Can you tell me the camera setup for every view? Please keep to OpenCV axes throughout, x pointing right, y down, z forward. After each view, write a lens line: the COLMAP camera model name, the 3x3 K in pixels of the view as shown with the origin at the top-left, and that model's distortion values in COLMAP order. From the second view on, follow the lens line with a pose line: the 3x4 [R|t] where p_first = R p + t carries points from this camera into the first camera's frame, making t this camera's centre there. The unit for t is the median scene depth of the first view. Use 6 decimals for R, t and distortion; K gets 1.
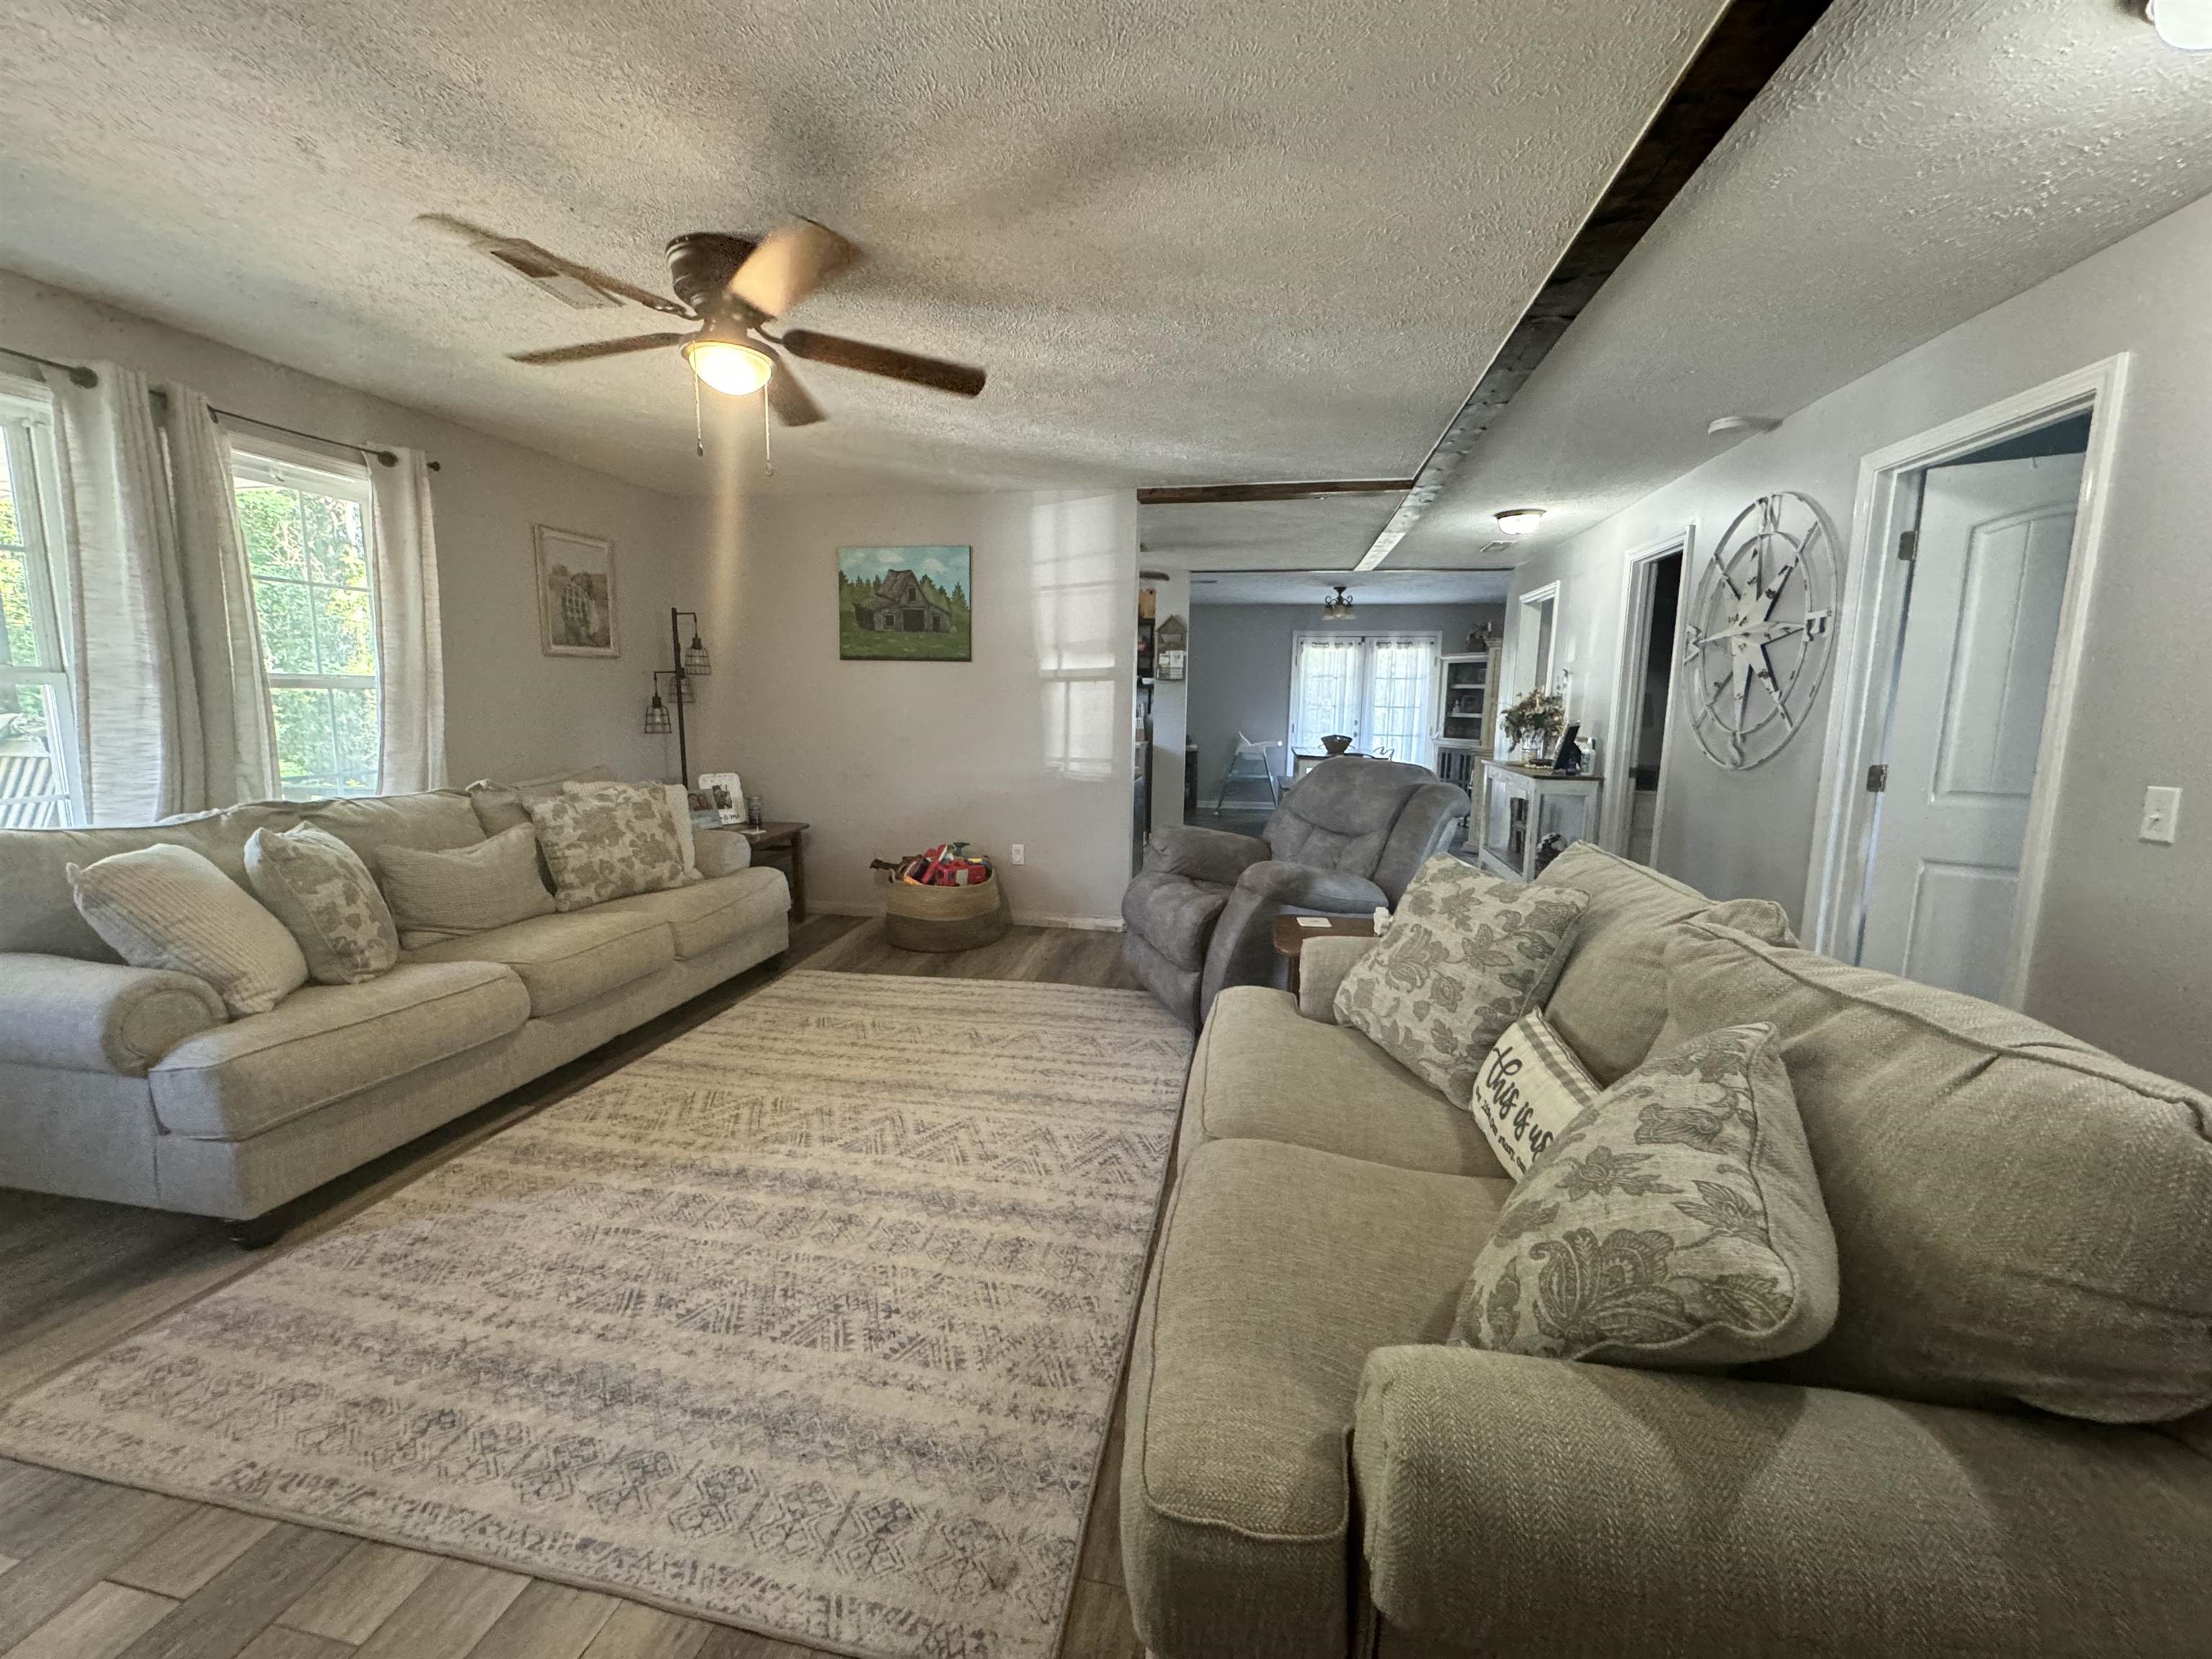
lens RADIAL K [[880.9, 0, 1111.9], [0, 880.9, 822.0], [0, 0, 1]] dist [-0.003978, 0.000838]
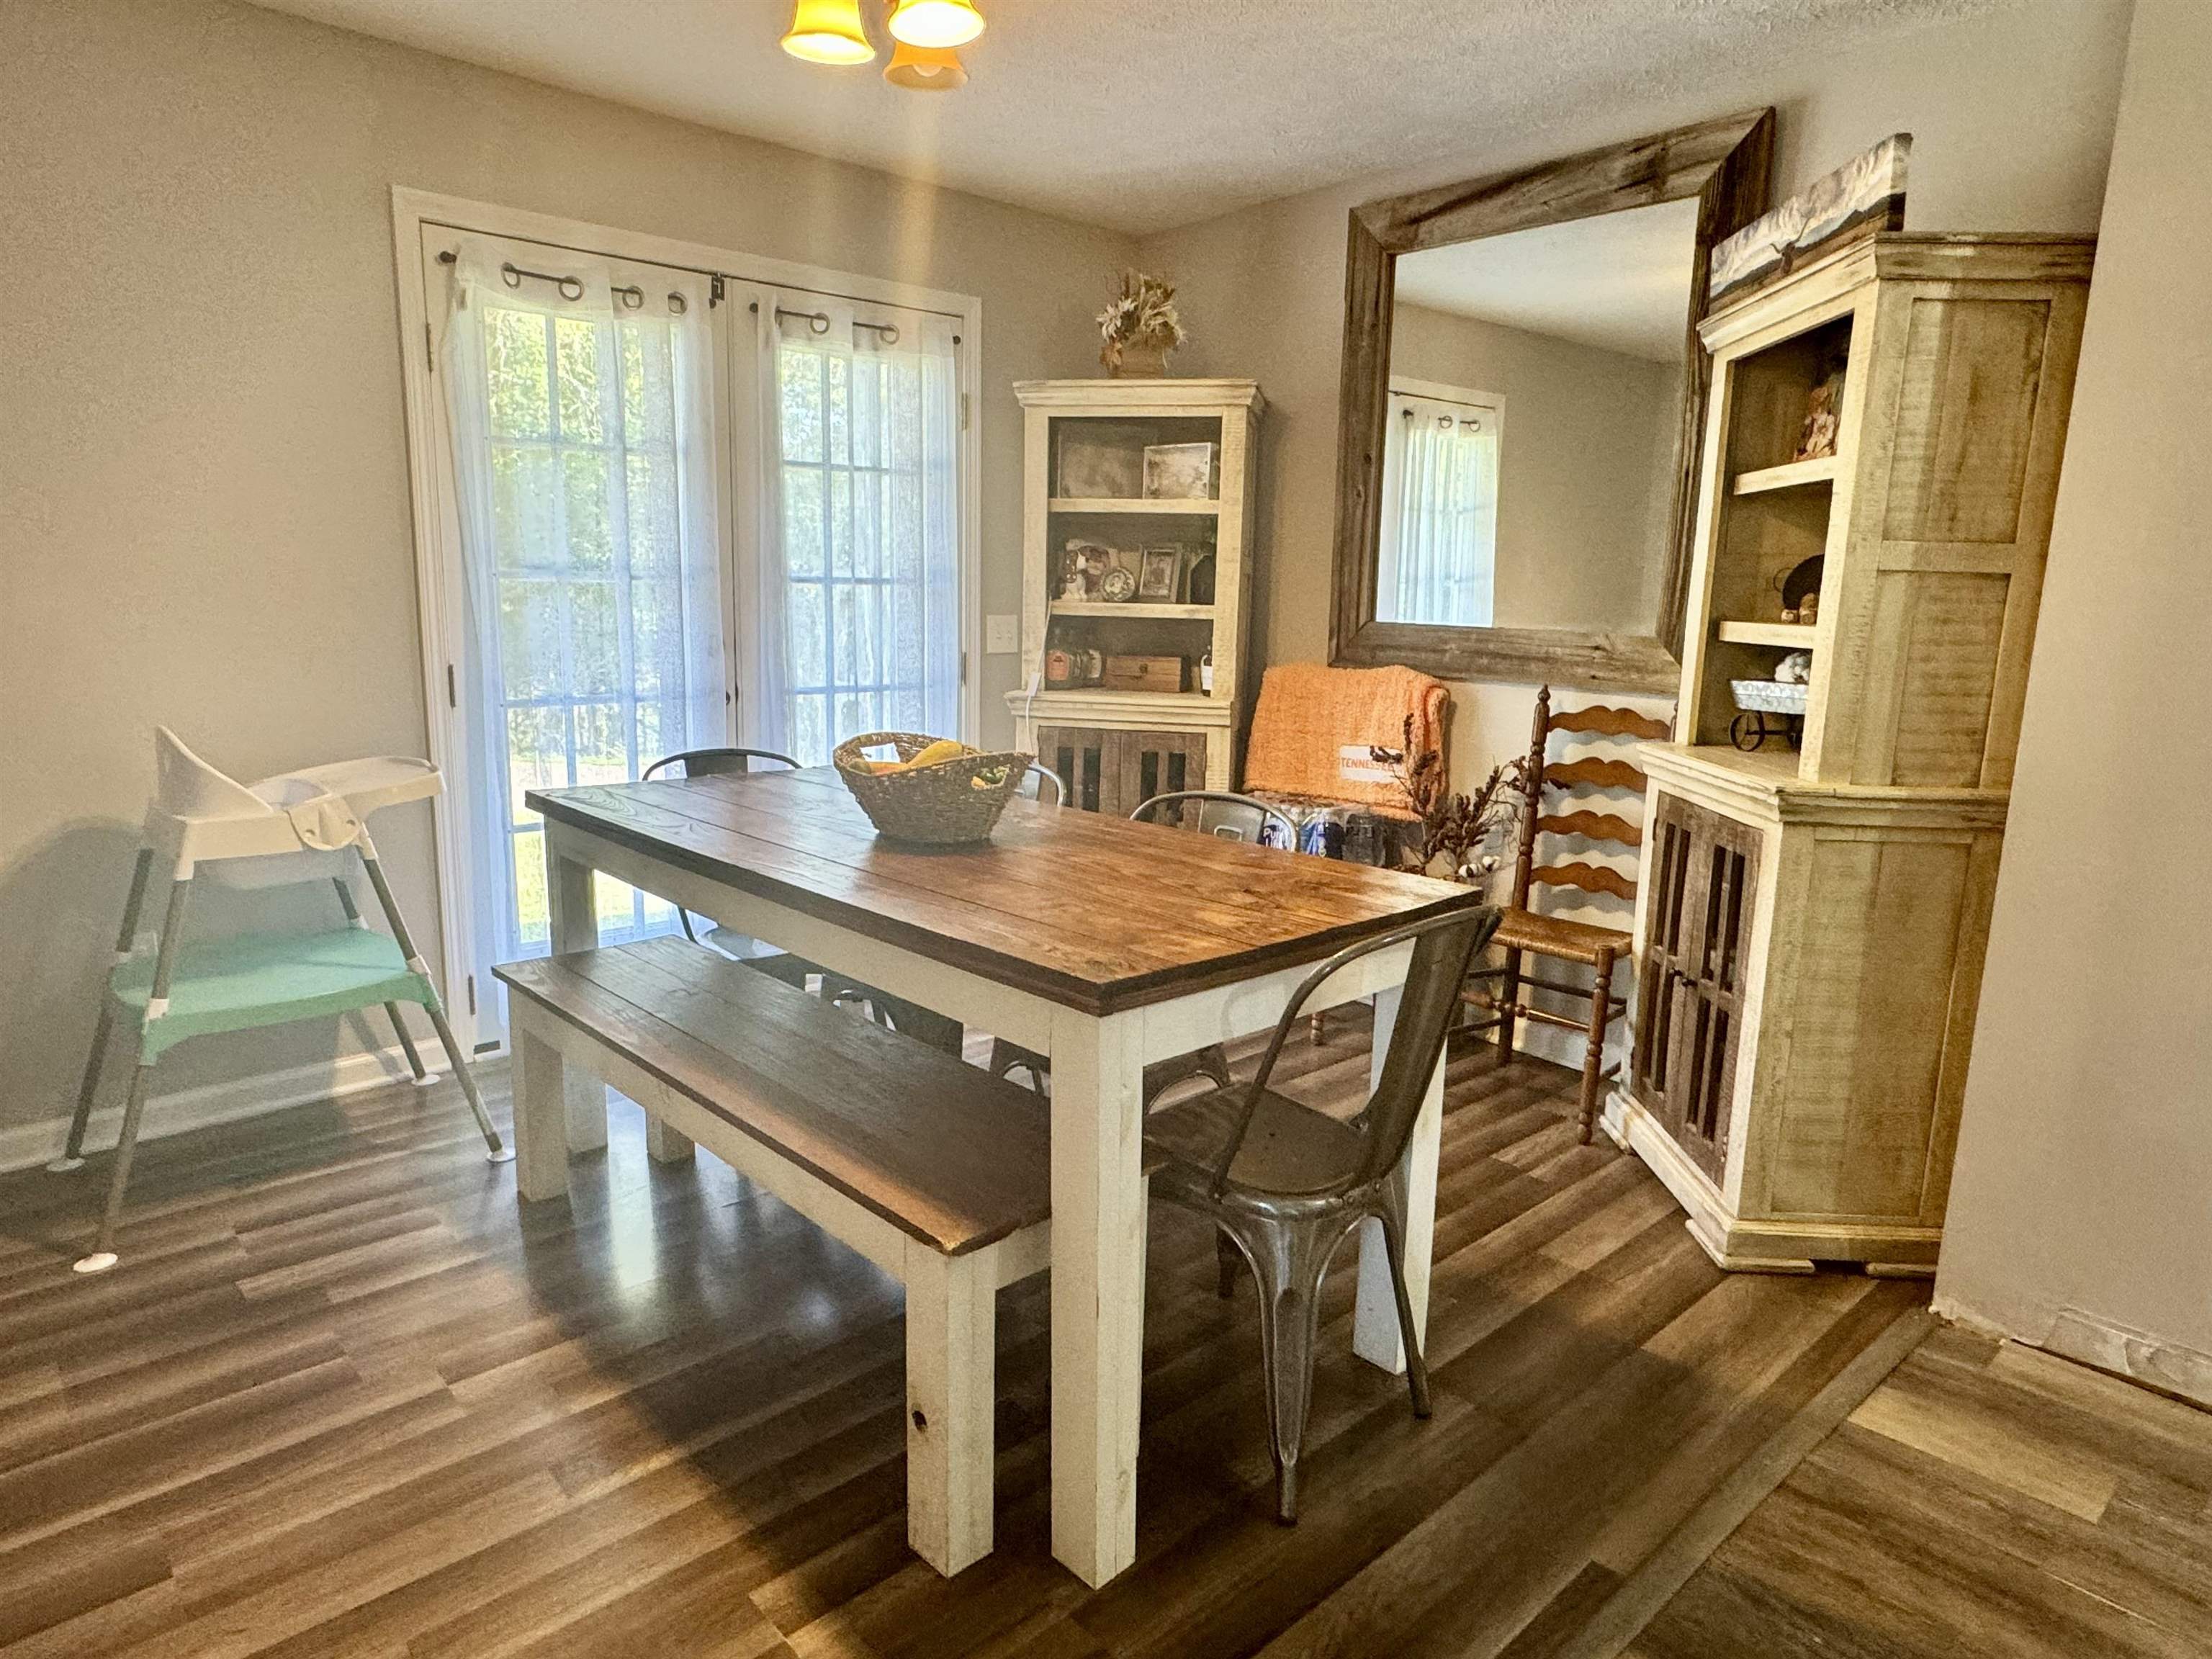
lens RADIAL K [[1309.5, 0, 1090.5], [0, 1309.5, 822.9], [0, 0, 1]] dist [0.002259, 0.001639]
pose [[0.612351, -0.149163, 0.776387, 0.118379], [0.101860, 0.988740, 0.109622, -0.203978], [-0.783997, 0.011956, 0.620650, 1.512535]]
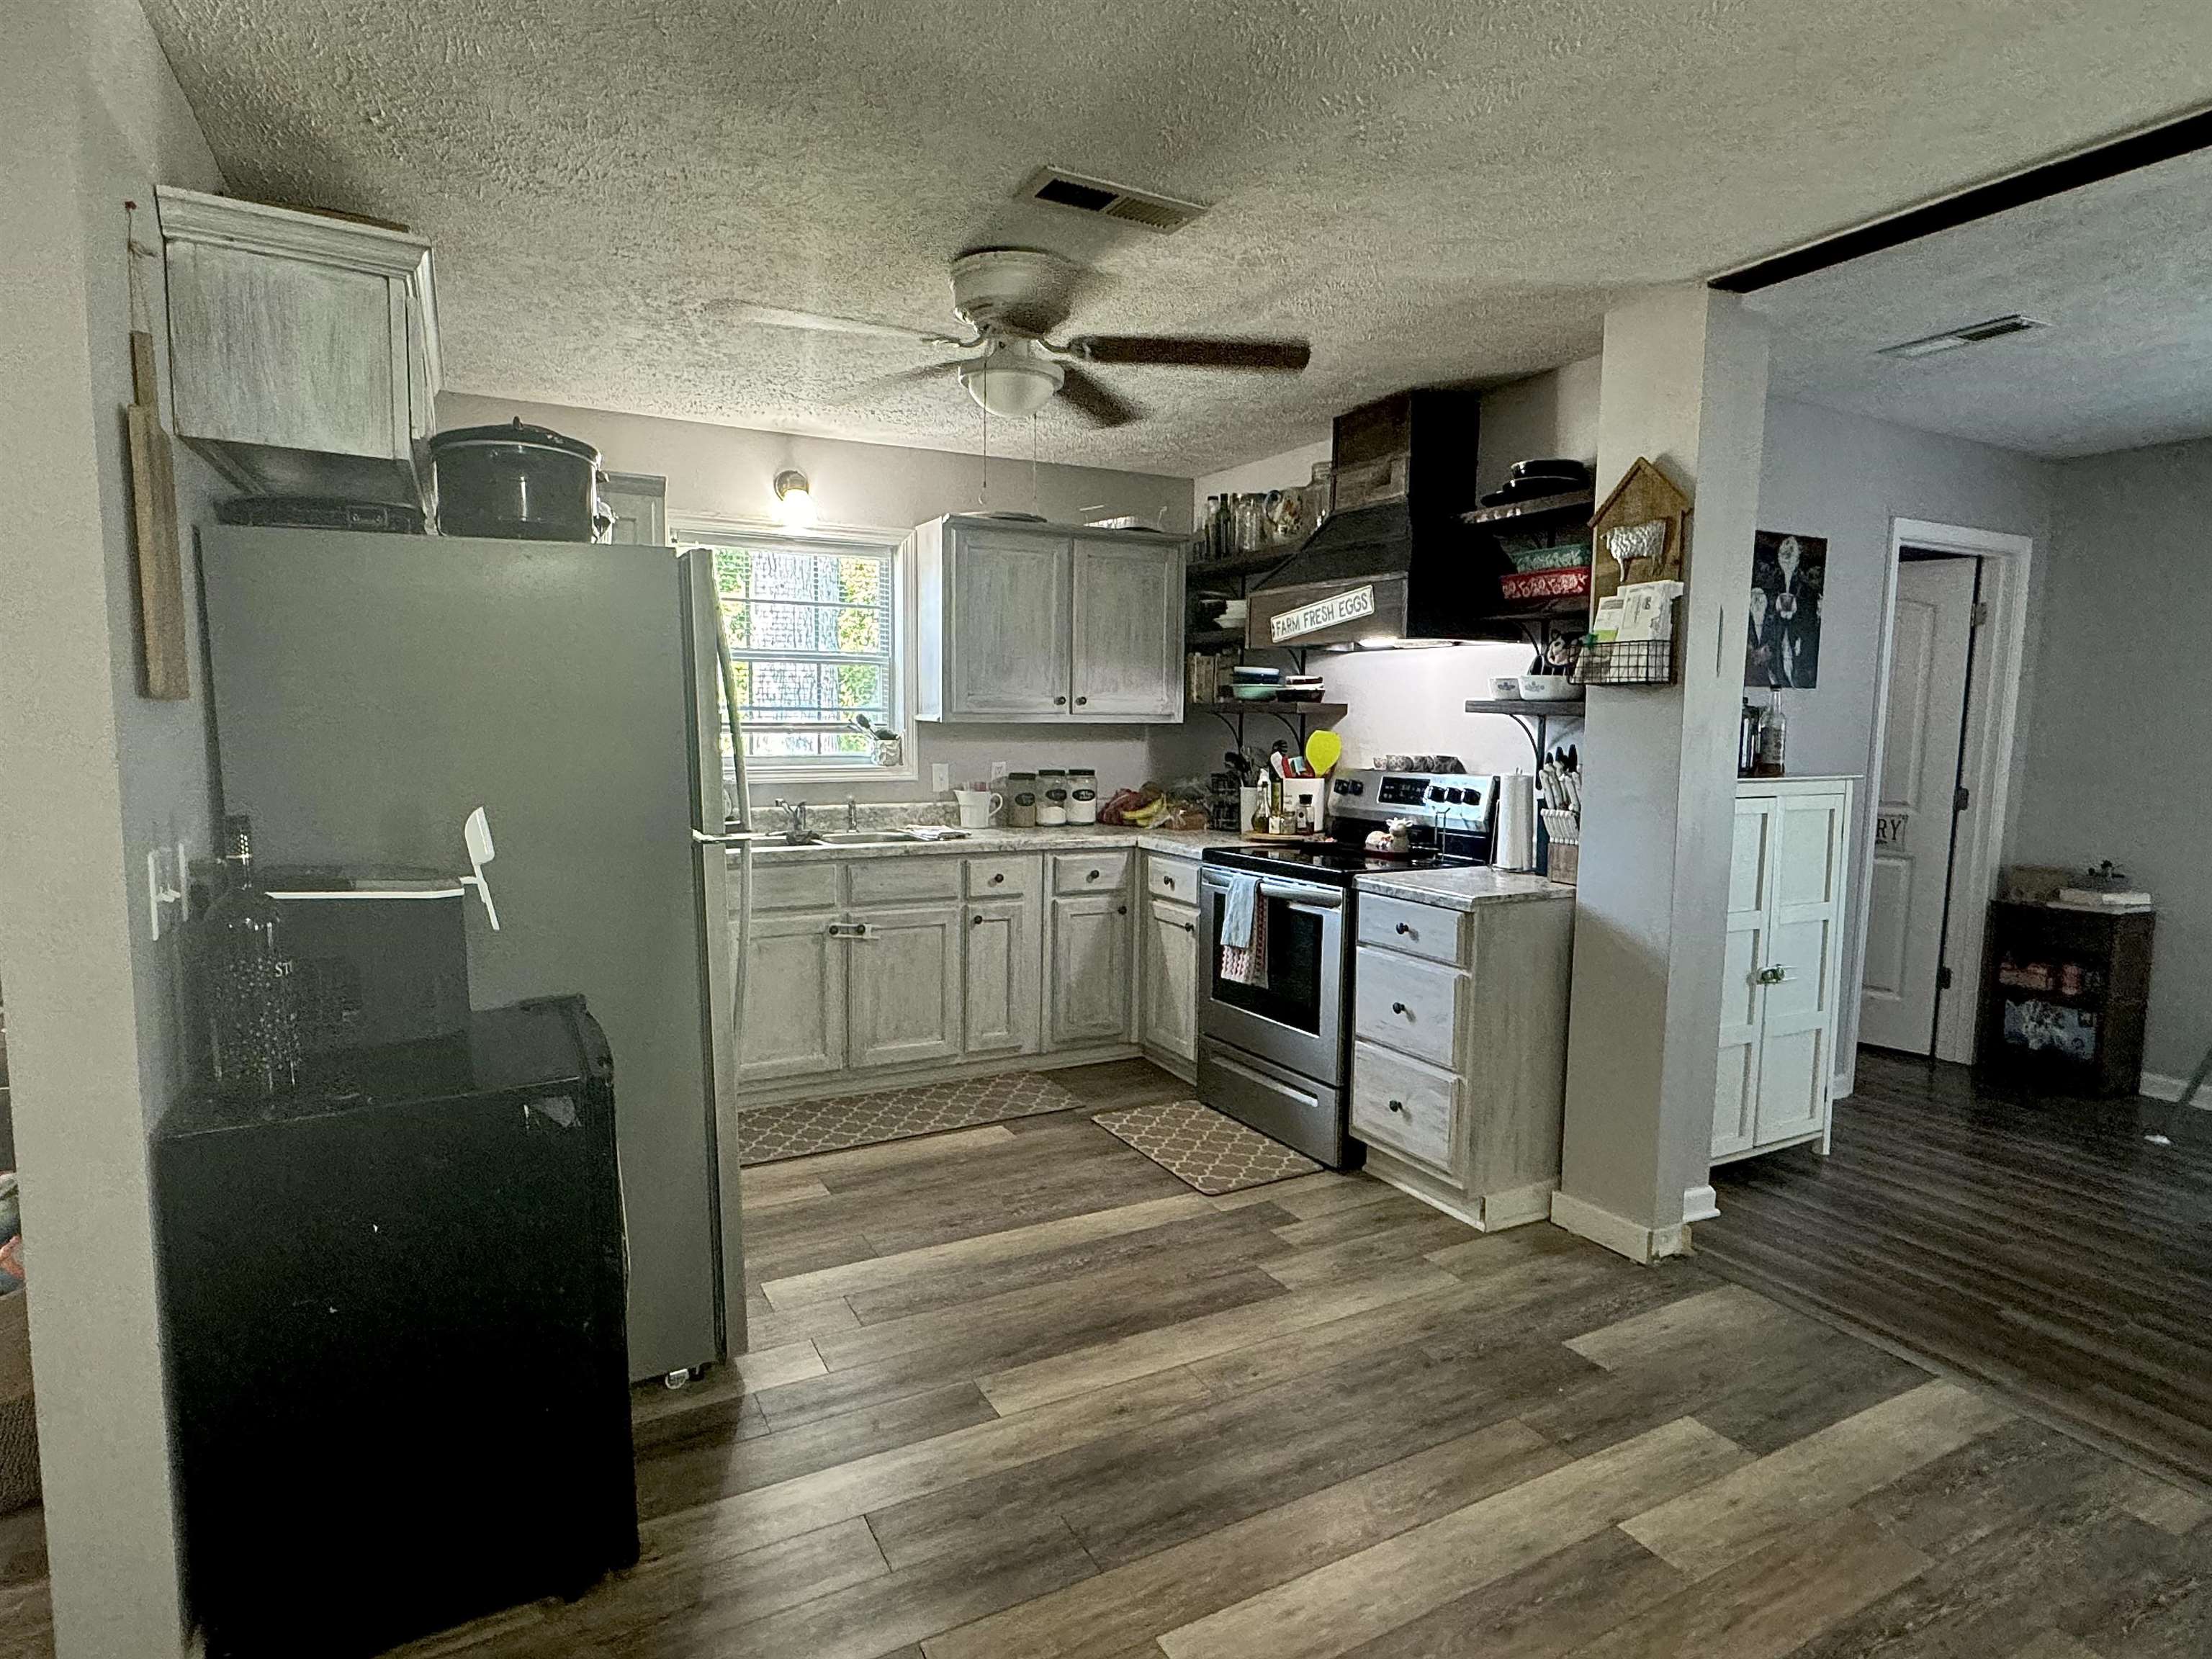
lens RADIAL K [[1163.5, 0, 1088.9], [0, 1163.5, 826.8], [0, 0, 1]] dist [-0.005093, 0.002429]
pose [[0.616794, 0.071110, -0.783906, 0.412120], [-0.114055, 0.993474, 0.000379, -0.153685], [0.778817, 0.089174, 0.620880, 1.009865]]
